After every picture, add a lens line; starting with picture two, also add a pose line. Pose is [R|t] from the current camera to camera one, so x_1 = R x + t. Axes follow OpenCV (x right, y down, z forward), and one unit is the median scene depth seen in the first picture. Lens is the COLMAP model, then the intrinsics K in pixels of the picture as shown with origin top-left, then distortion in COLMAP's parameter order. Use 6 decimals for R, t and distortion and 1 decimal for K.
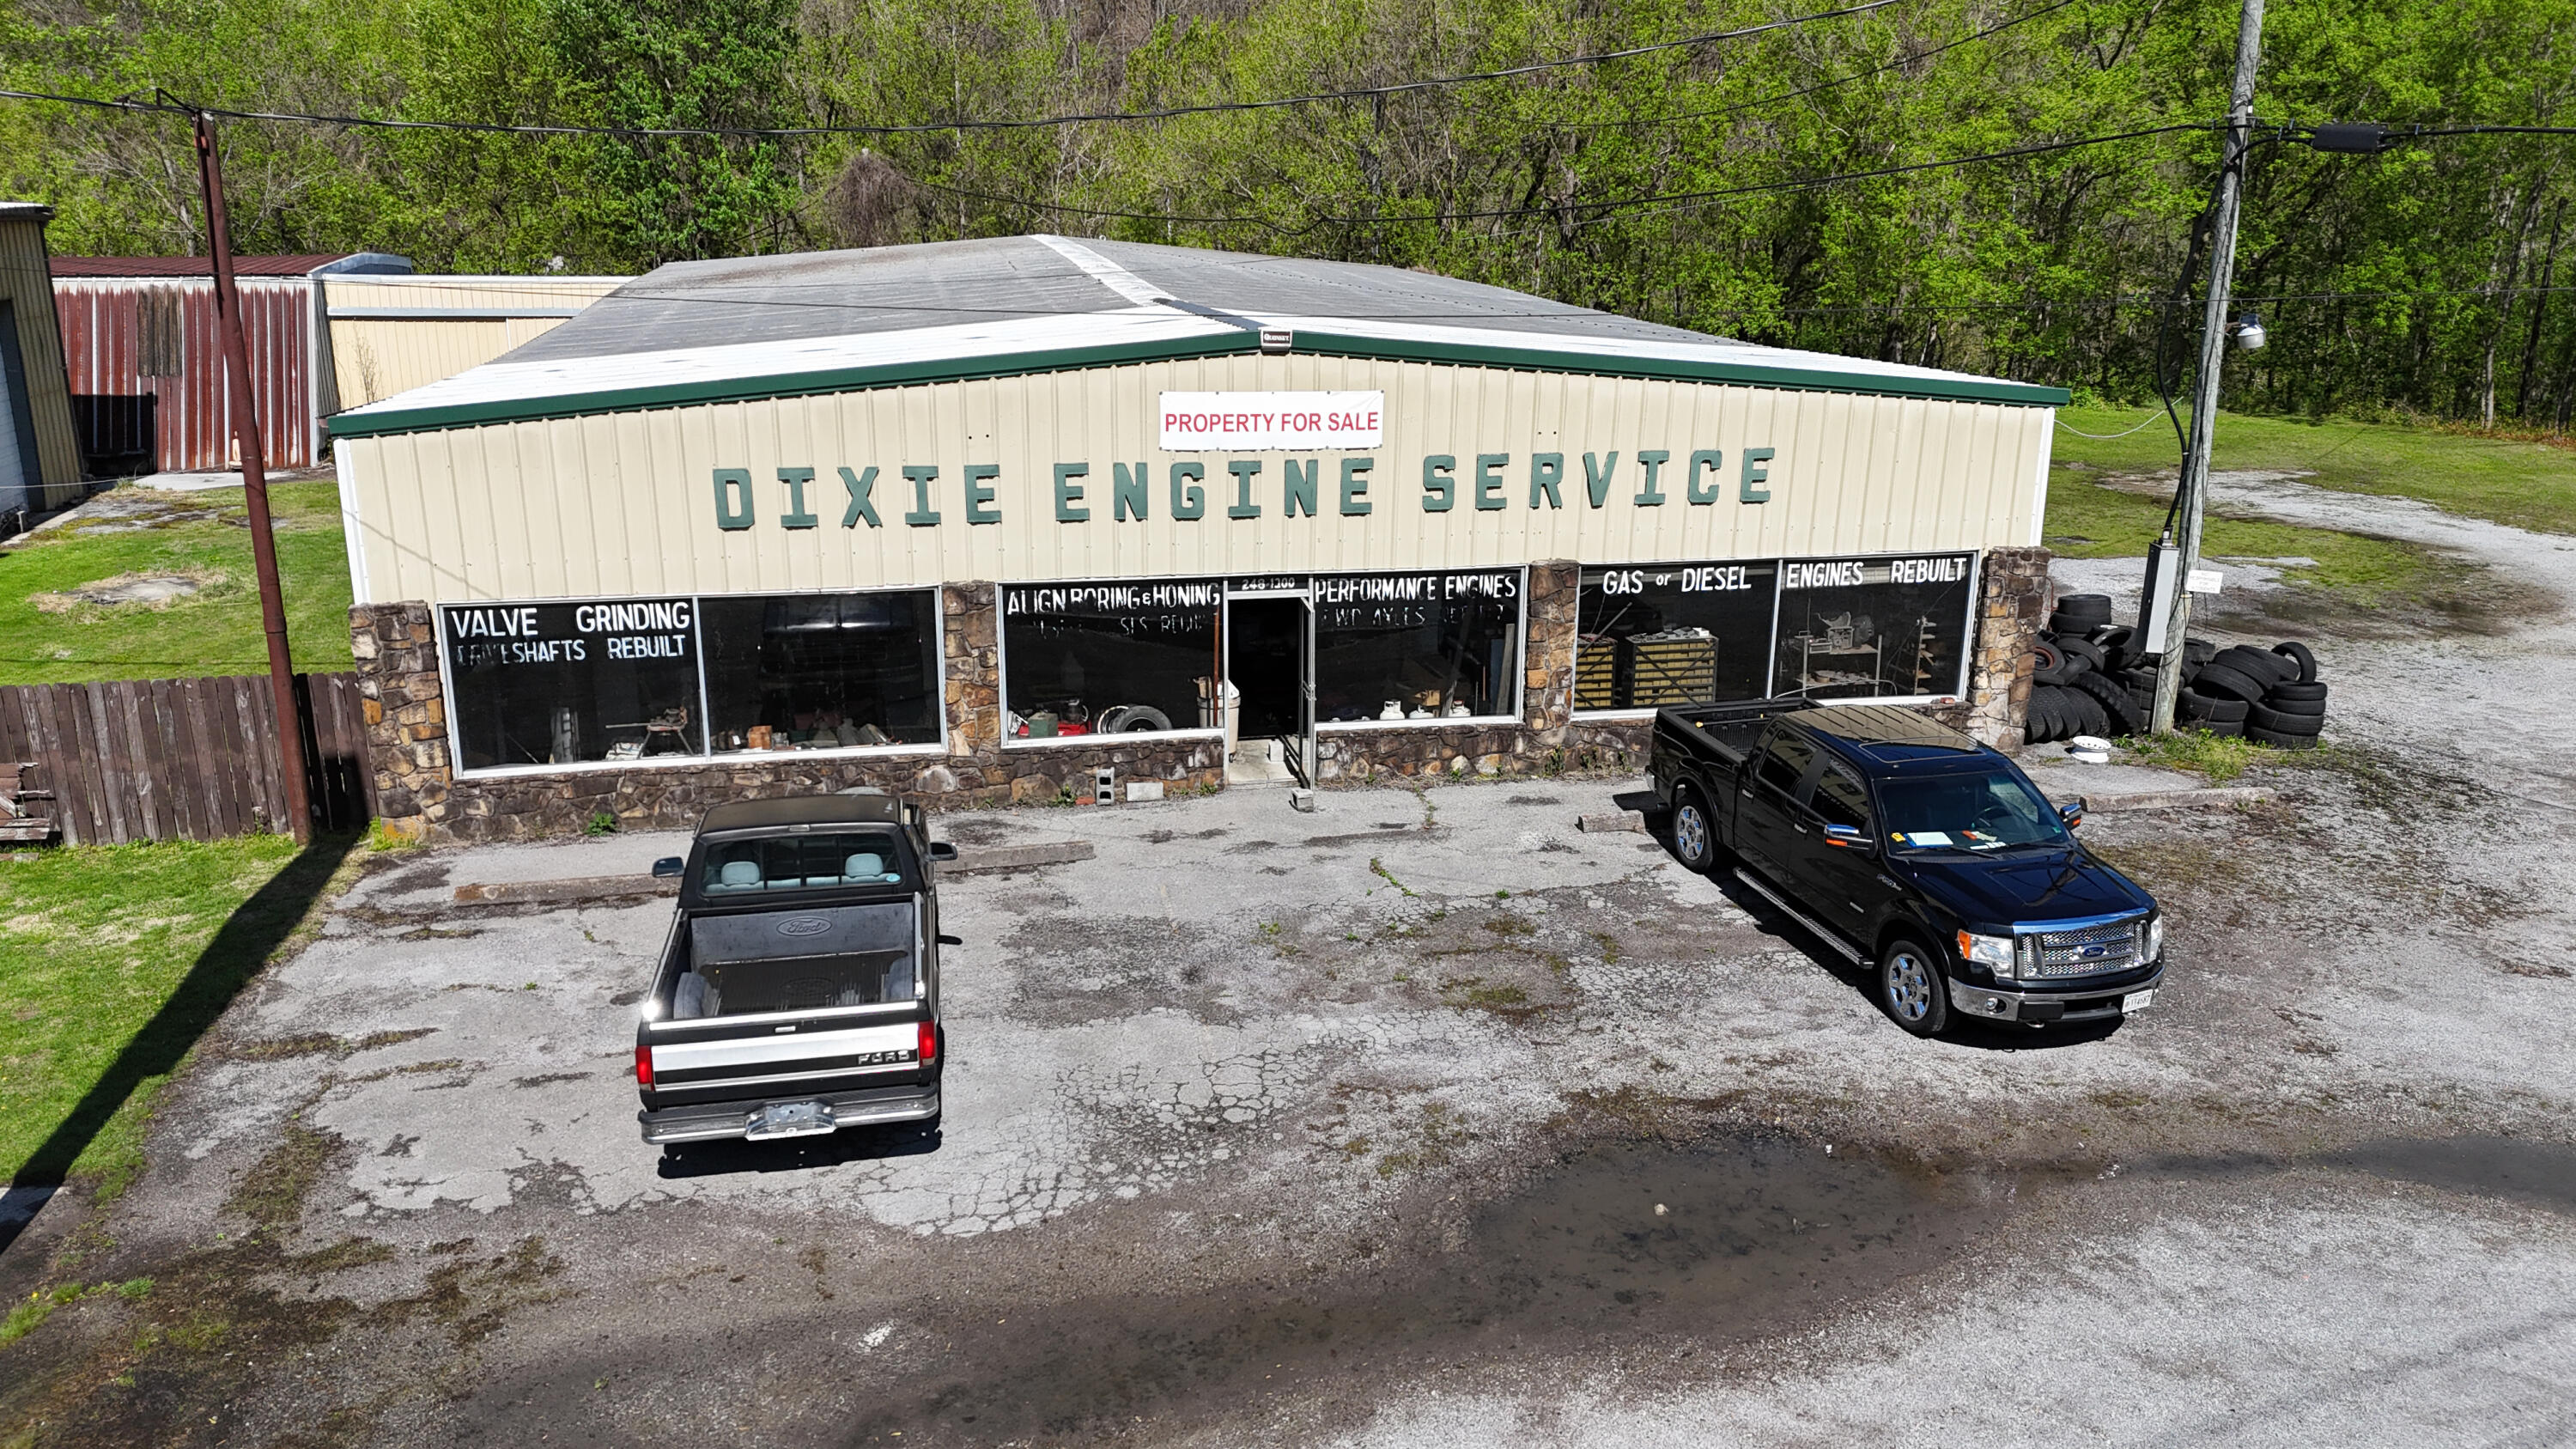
lens RADIAL K [[1872.1, 0, 1287.5], [0, 1872.1, 715.4], [0, 0, 1]] dist [0.093412, -0.099917]
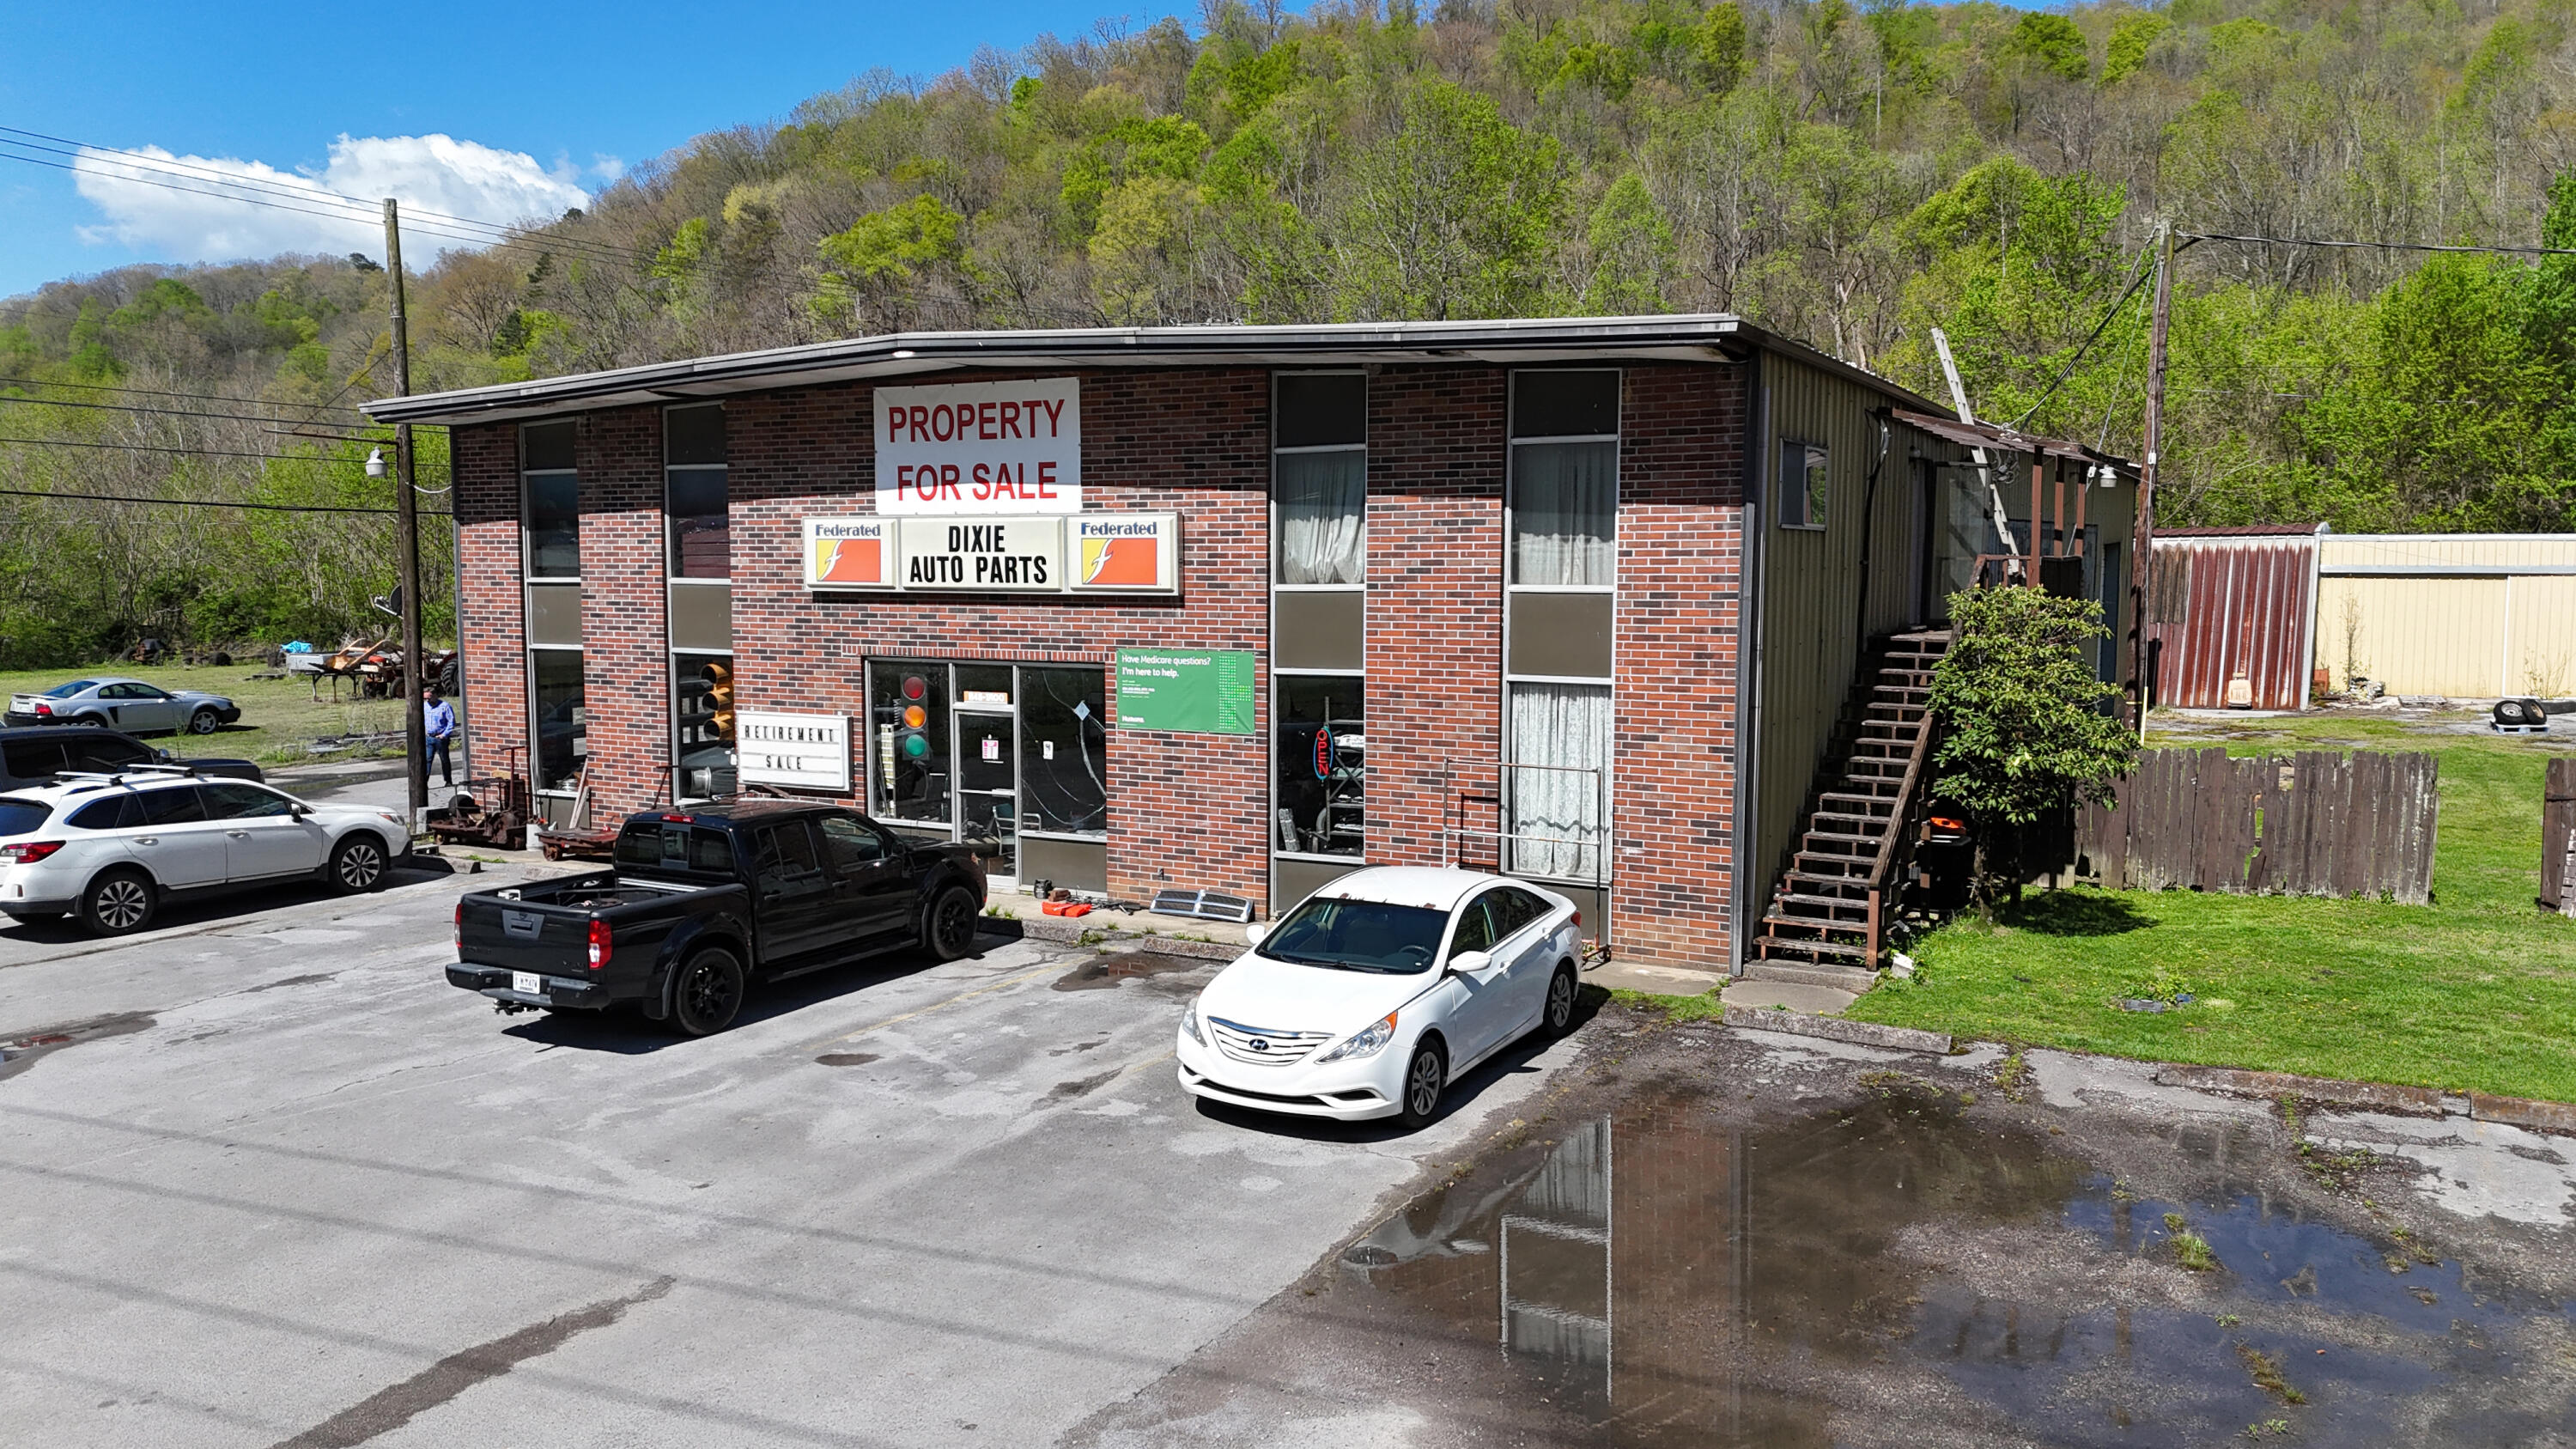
lens RADIAL K [[1872.1, 0, 1286.9], [0, 1872.1, 725.2], [0, 0, 1]] dist [0.093412, -0.099917]
pose [[0.752864, 0.052613, -0.656070, -0.531209], [-0.169687, 0.978618, -0.116242, 0.209656], [0.635927, 0.198841, 0.745694, -0.305177]]
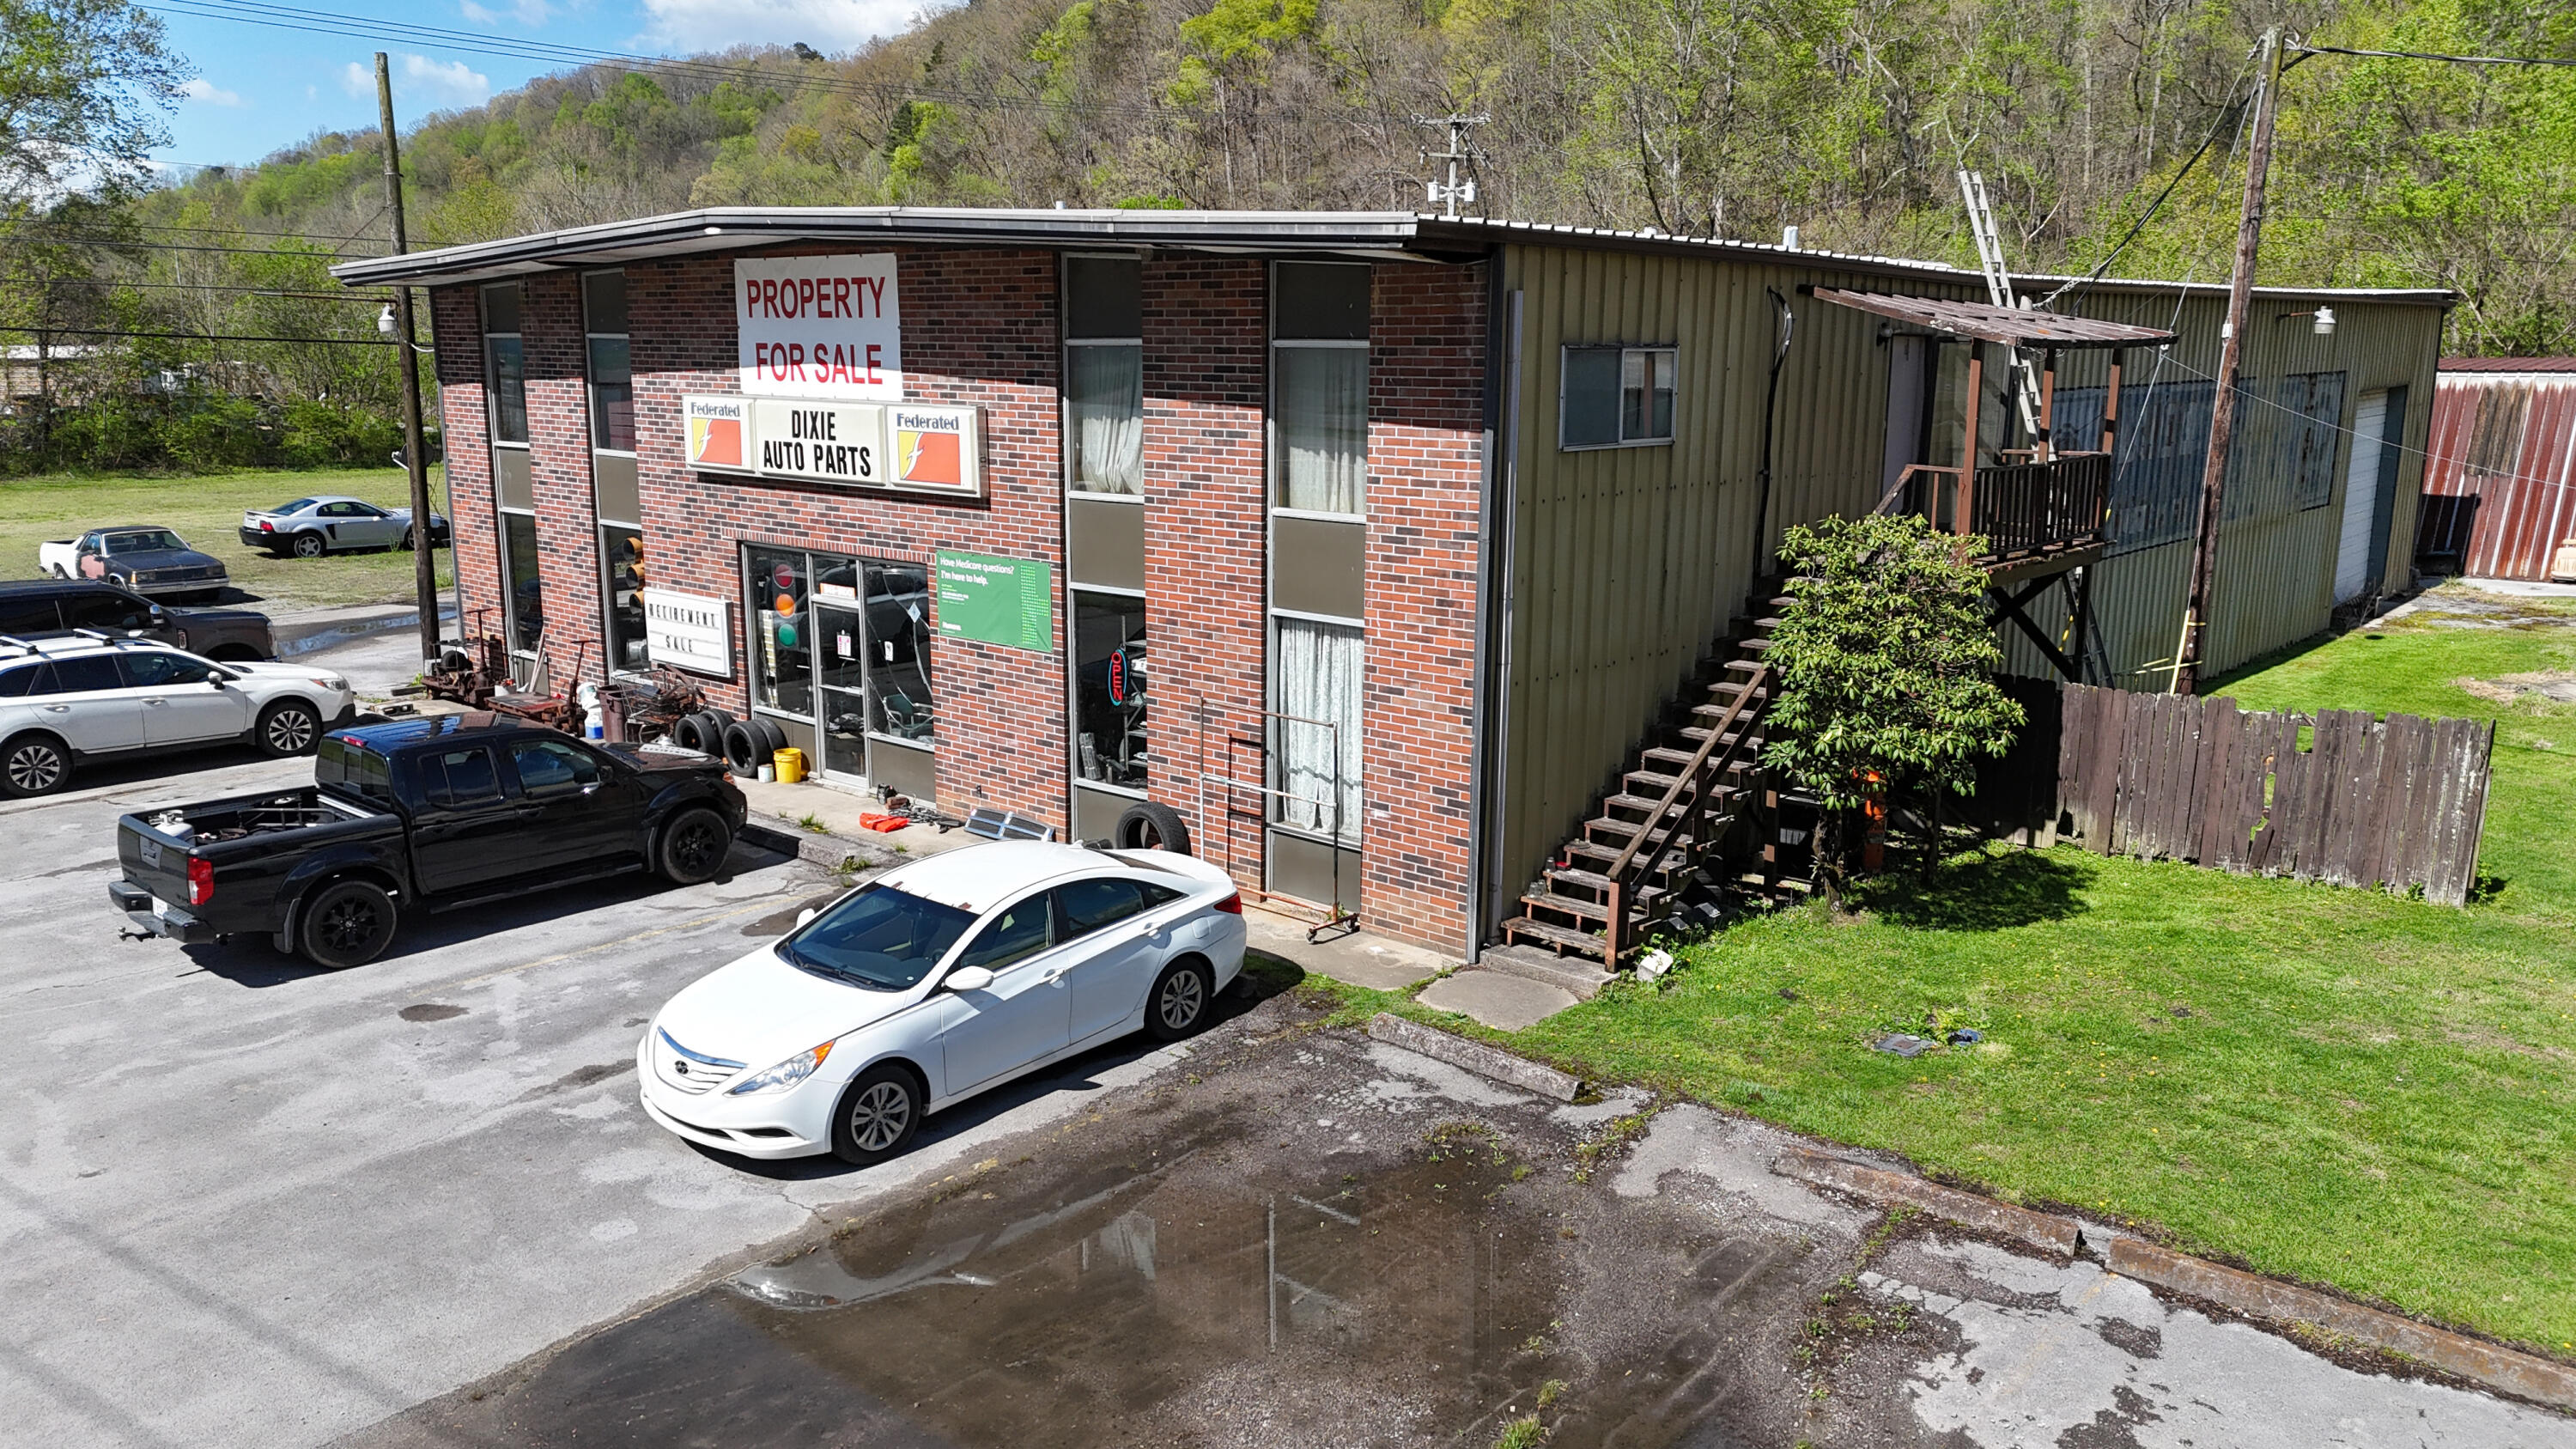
lens RADIAL K [[1872.1, 0, 1287.3], [0, 1872.1, 729.0], [0, 0, 1]] dist [0.093412, -0.099917]
pose [[0.595903, 0.160052, -0.786945, -0.392109], [-0.213833, 0.976184, 0.036618, 0.078684], [0.774064, 0.146454, 0.615936, -0.044764]]
